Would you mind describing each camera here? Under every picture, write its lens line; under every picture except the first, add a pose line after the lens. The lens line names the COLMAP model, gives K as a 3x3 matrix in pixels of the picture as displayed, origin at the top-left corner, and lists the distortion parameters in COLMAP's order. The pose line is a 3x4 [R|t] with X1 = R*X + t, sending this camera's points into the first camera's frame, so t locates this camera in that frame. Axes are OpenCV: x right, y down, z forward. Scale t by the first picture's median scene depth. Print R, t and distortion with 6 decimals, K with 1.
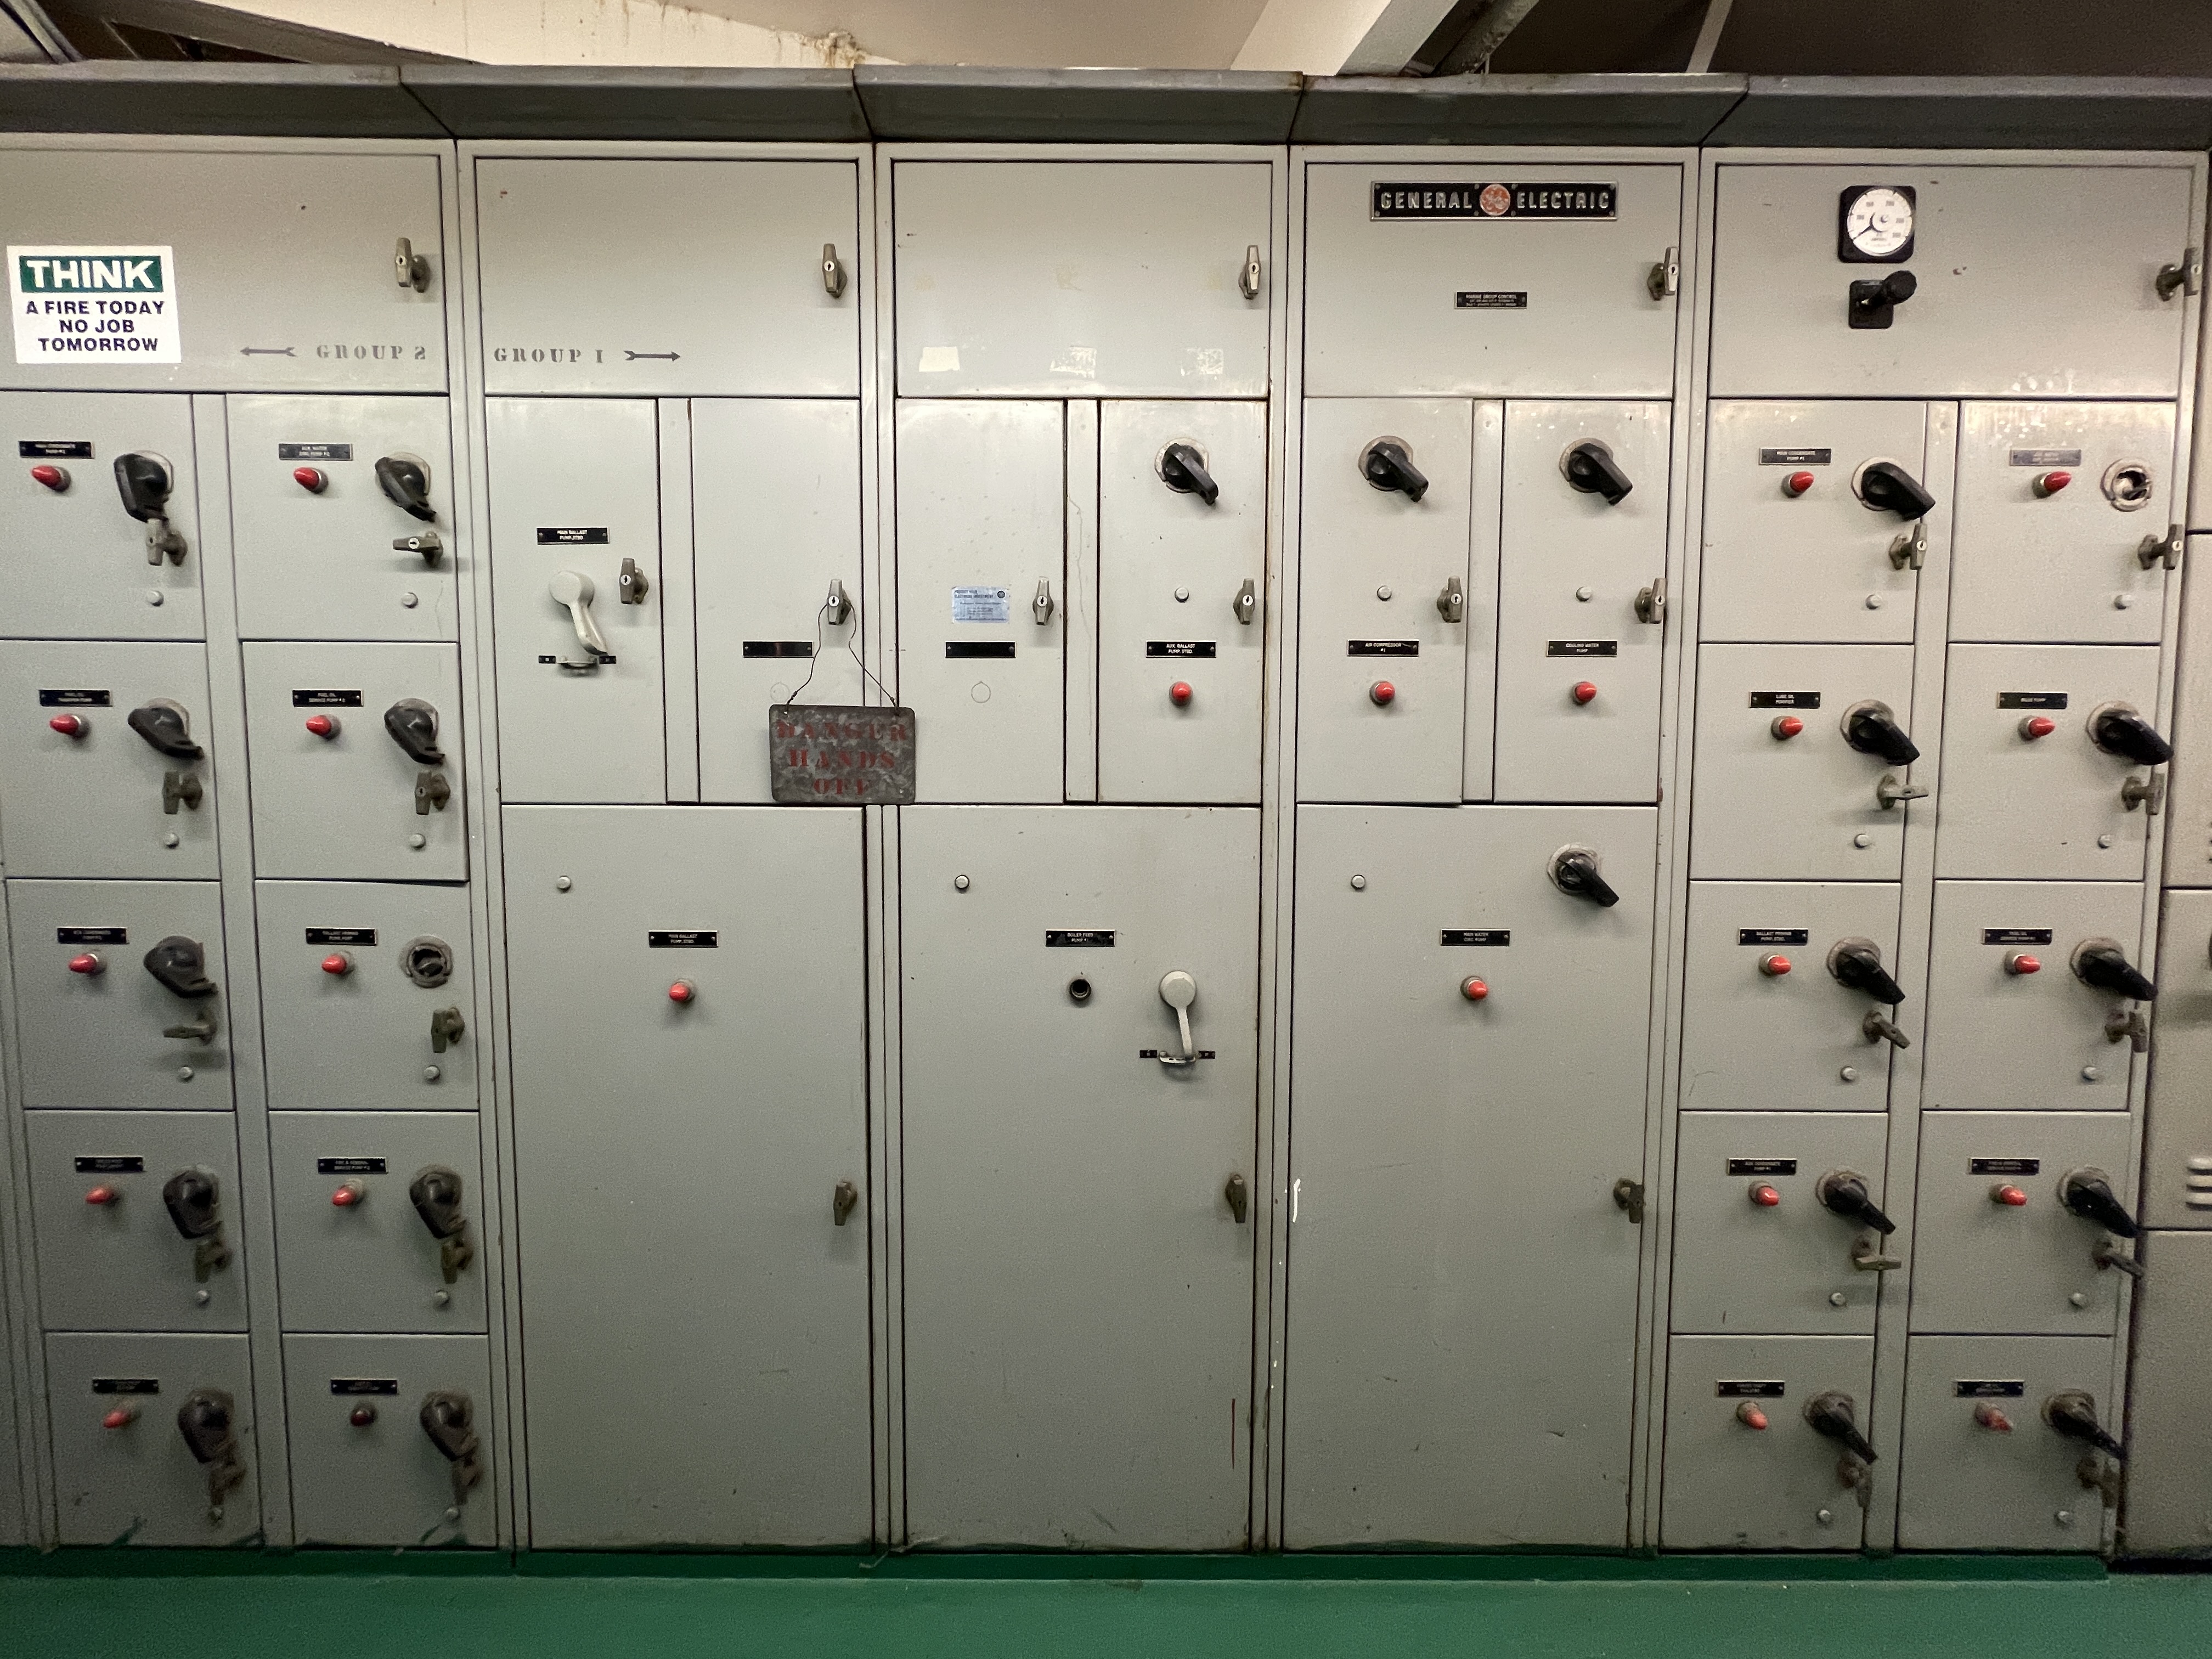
lens RADIAL K [[887.2, 0, 1106.8], [0, 887.2, 824.1], [0, 0, 1]] dist [-0.004639, 0.000599]
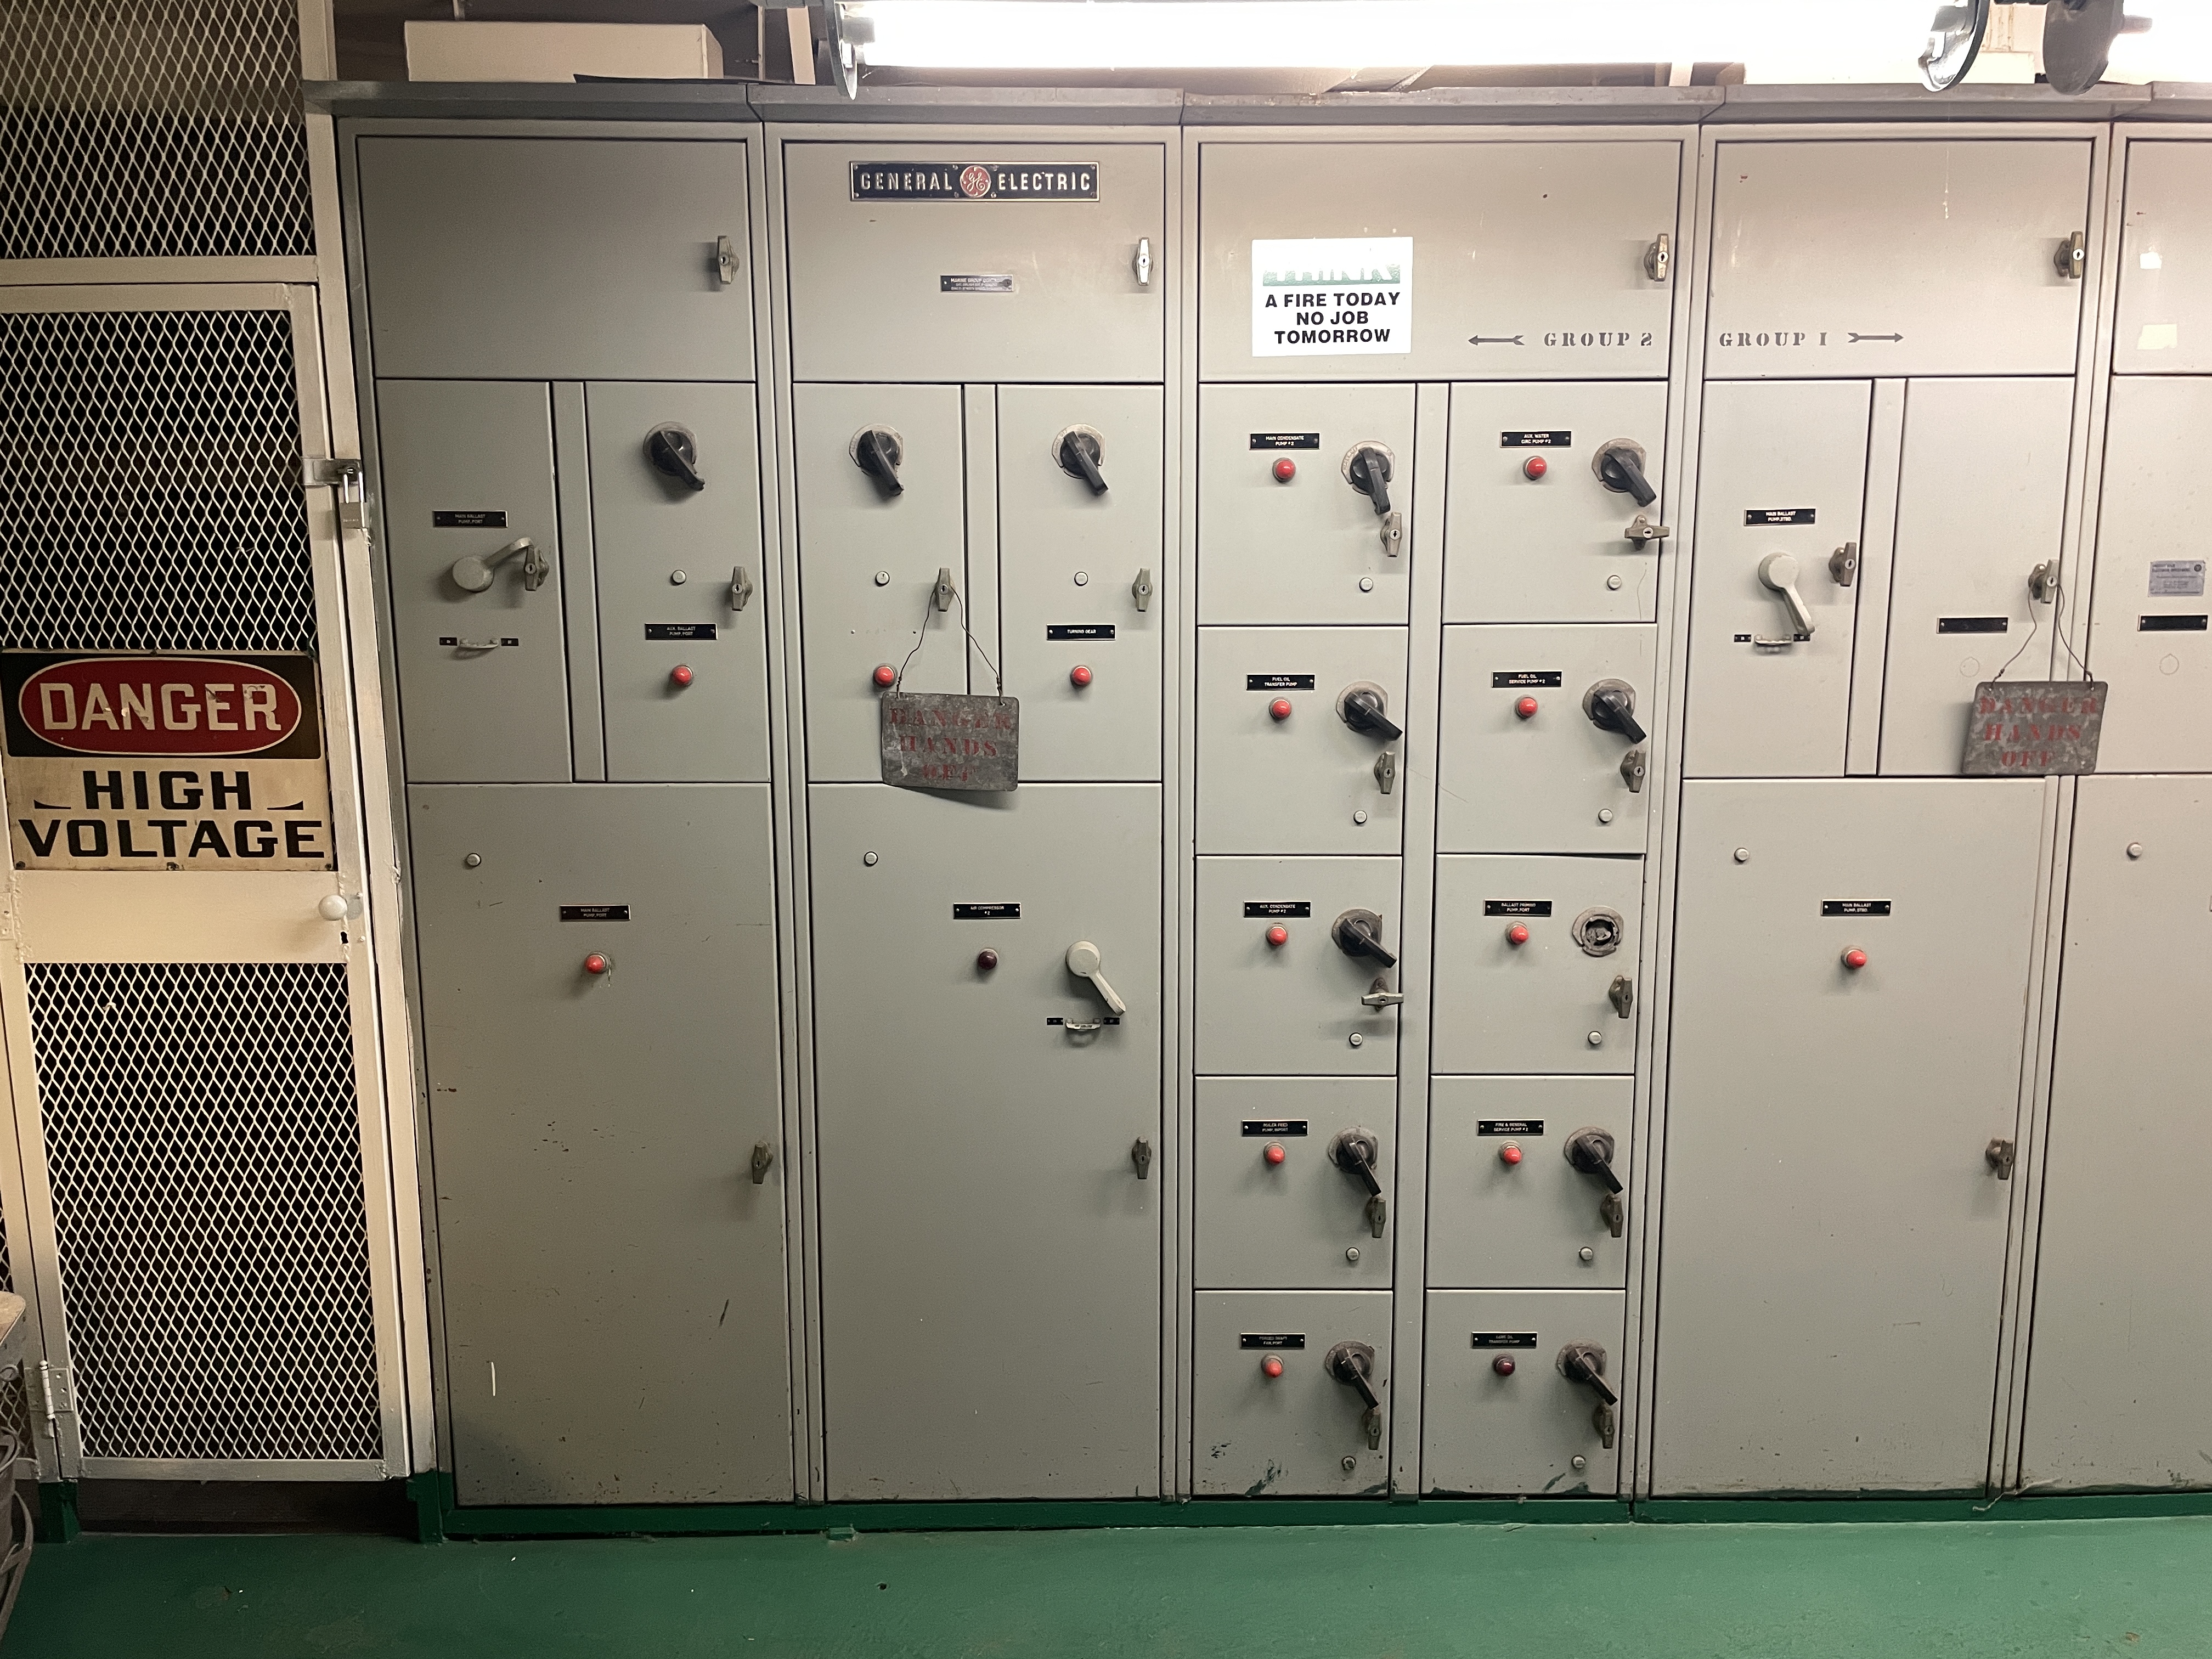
lens RADIAL K [[1674.3, 0, 1098.8], [0, 1674.3, 822.3], [0, 0, 1]] dist [0.066825, -0.065685]
pose [[0.999943, -0.010674, 0.000889, -1.370714], [0.010551, 0.995871, 0.090168, -0.156764], [-0.001848, -0.090153, 0.995926, -0.956083]]
